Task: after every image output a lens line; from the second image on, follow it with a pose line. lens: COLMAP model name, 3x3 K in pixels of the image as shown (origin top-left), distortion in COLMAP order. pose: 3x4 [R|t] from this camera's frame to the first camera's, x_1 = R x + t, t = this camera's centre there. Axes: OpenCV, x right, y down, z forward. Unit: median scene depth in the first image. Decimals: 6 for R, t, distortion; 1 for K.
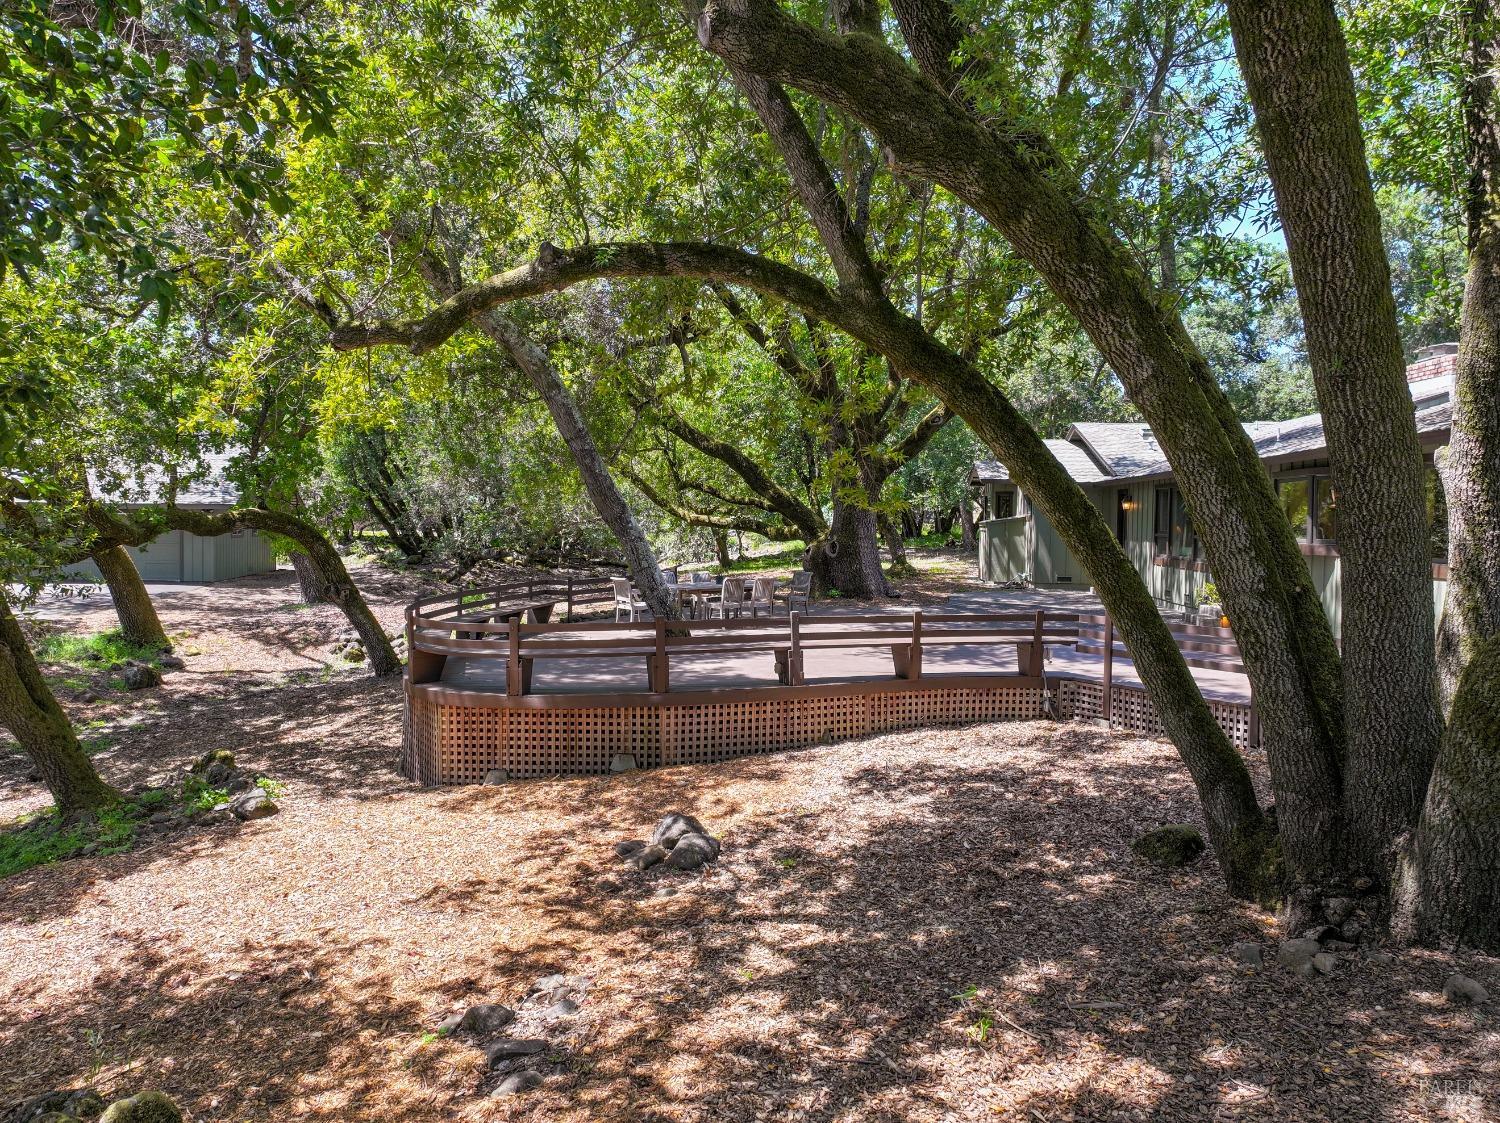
lens RADIAL K [[1055.3, 0, 747.0], [0, 1055.3, 559.8], [0, 0, 1]] dist [0.005478, 0.004032]
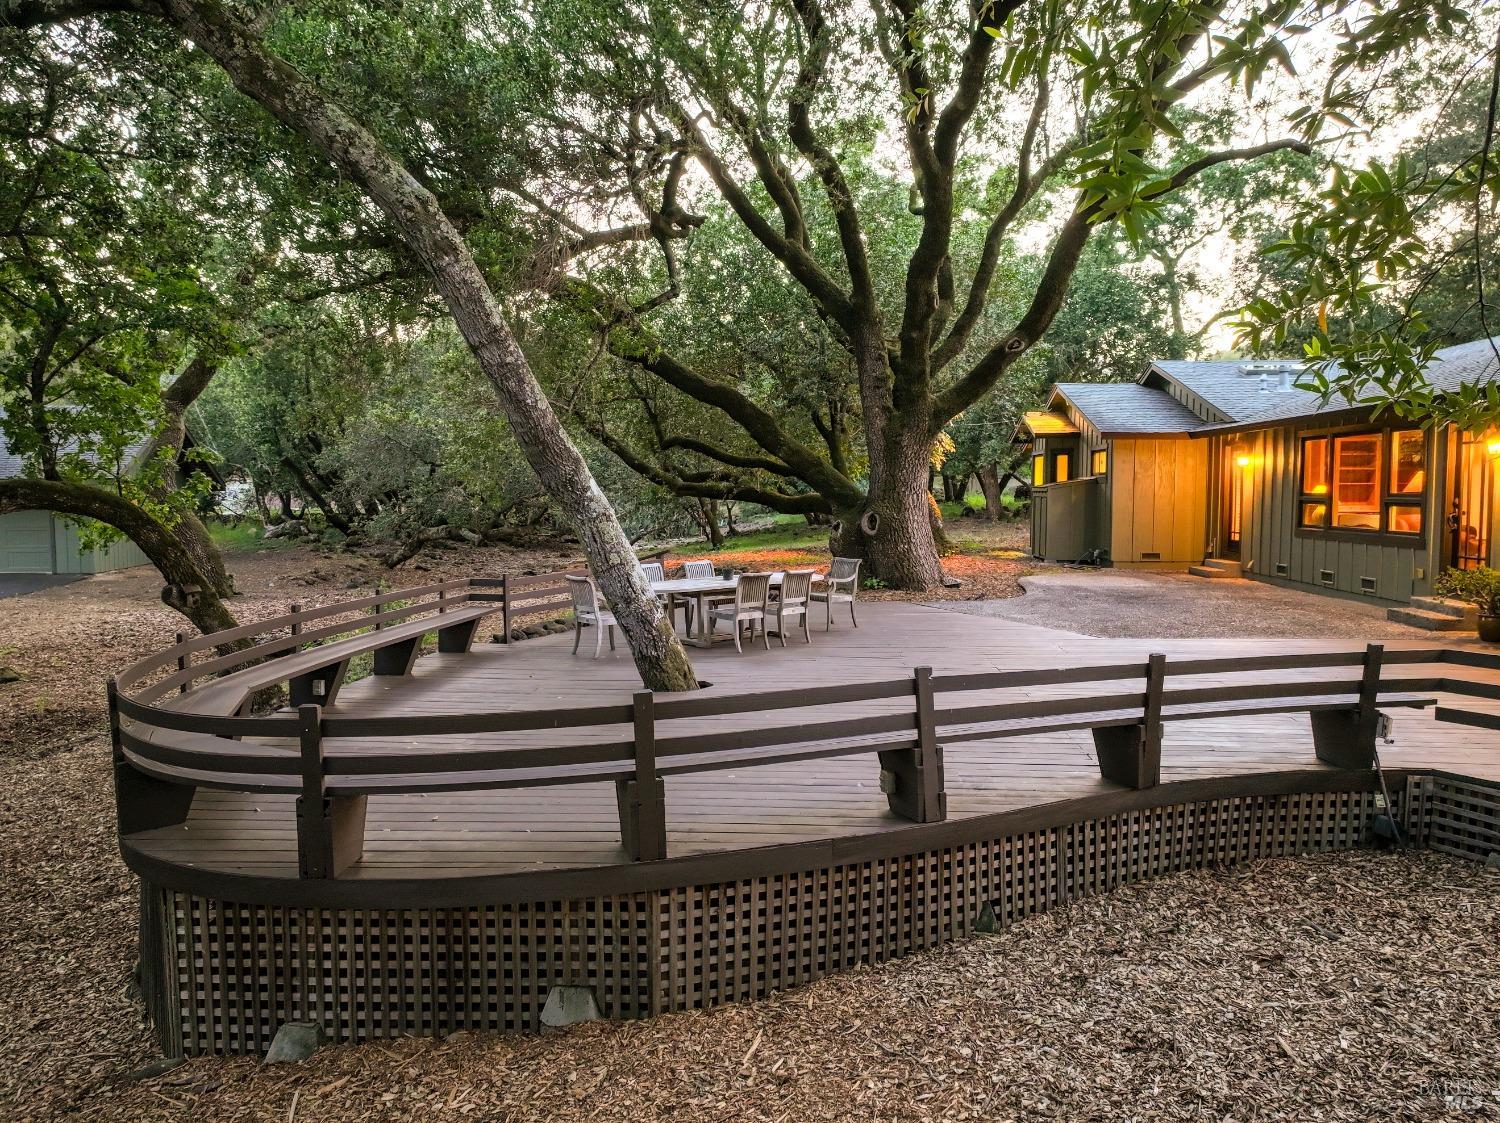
lens RADIAL K [[1055.3, 0, 756.7], [0, 1055.3, 564.9], [0, 0, 1]] dist [0.005478, 0.004032]
pose [[0.999483, -0.016370, 0.027667, -0.044771], [0.015459, 0.999341, 0.032853, -0.014370], [-0.028187, -0.032408, 0.999077, 0.542289]]
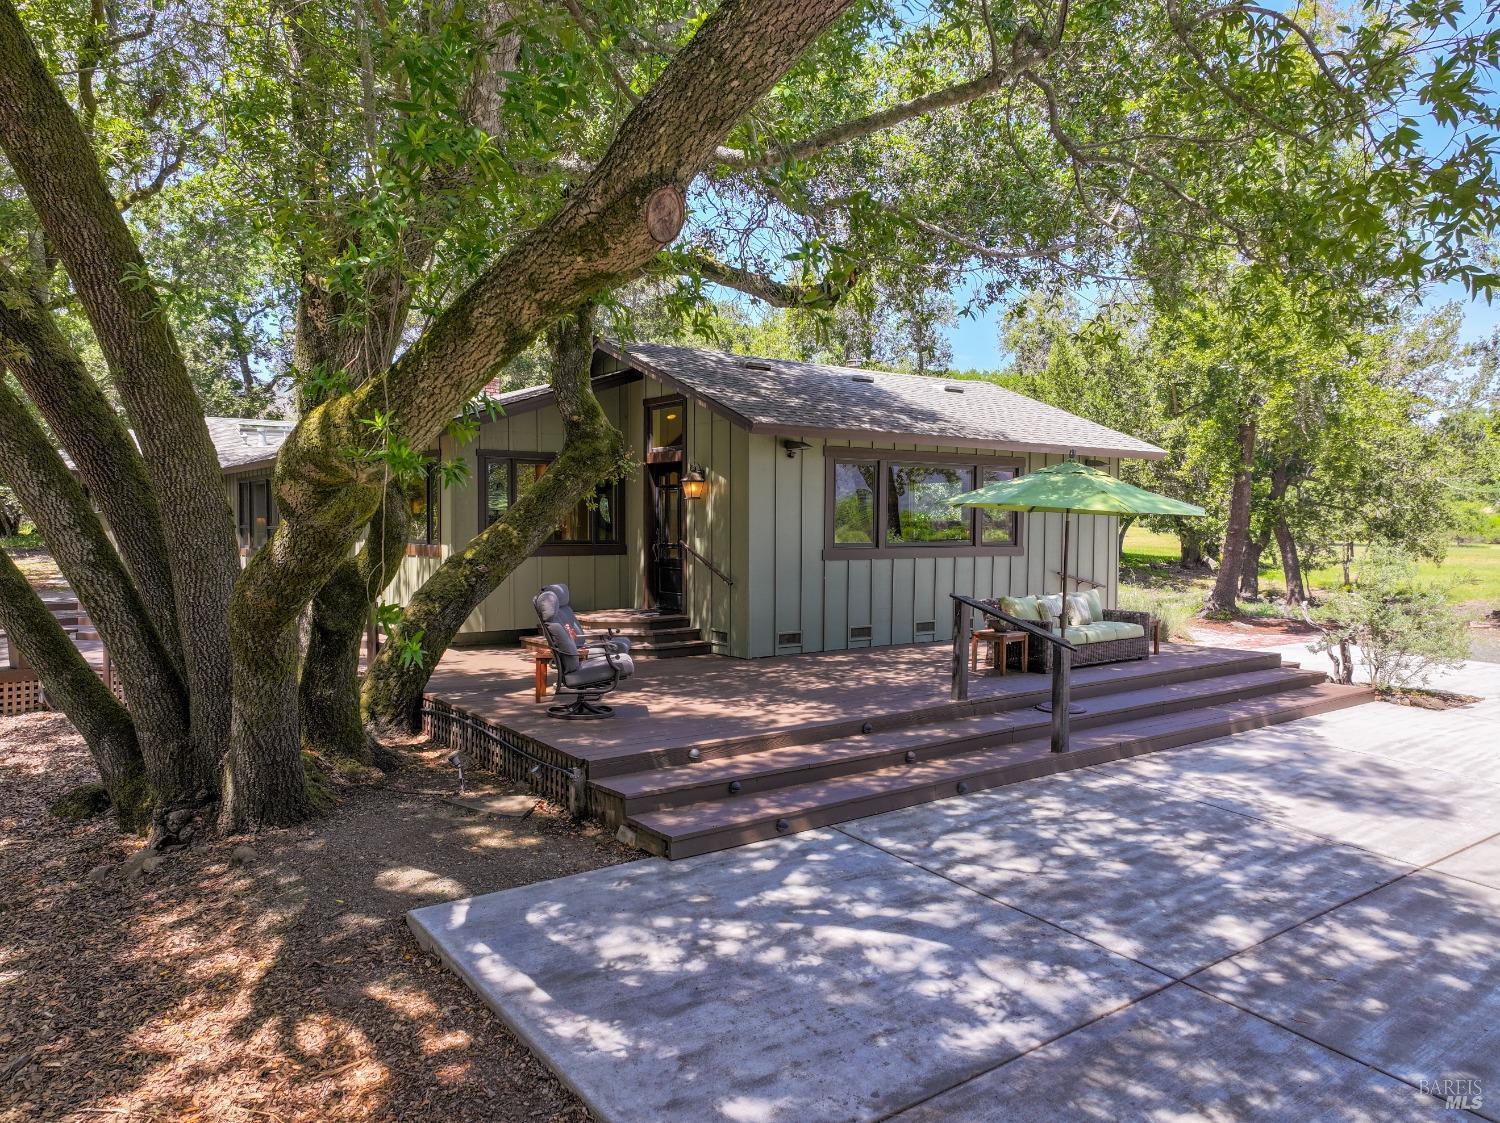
lens RADIAL K [[1055.3, 0, 746.3], [0, 1055.3, 557.1], [0, 0, 1]] dist [0.005478, 0.004032]
pose [[0.755934, -0.039895, 0.653431, 0.155249], [0.039518, 0.999102, 0.015282, 0.020192], [-0.653454, 0.014270, 0.756832, -0.205112]]
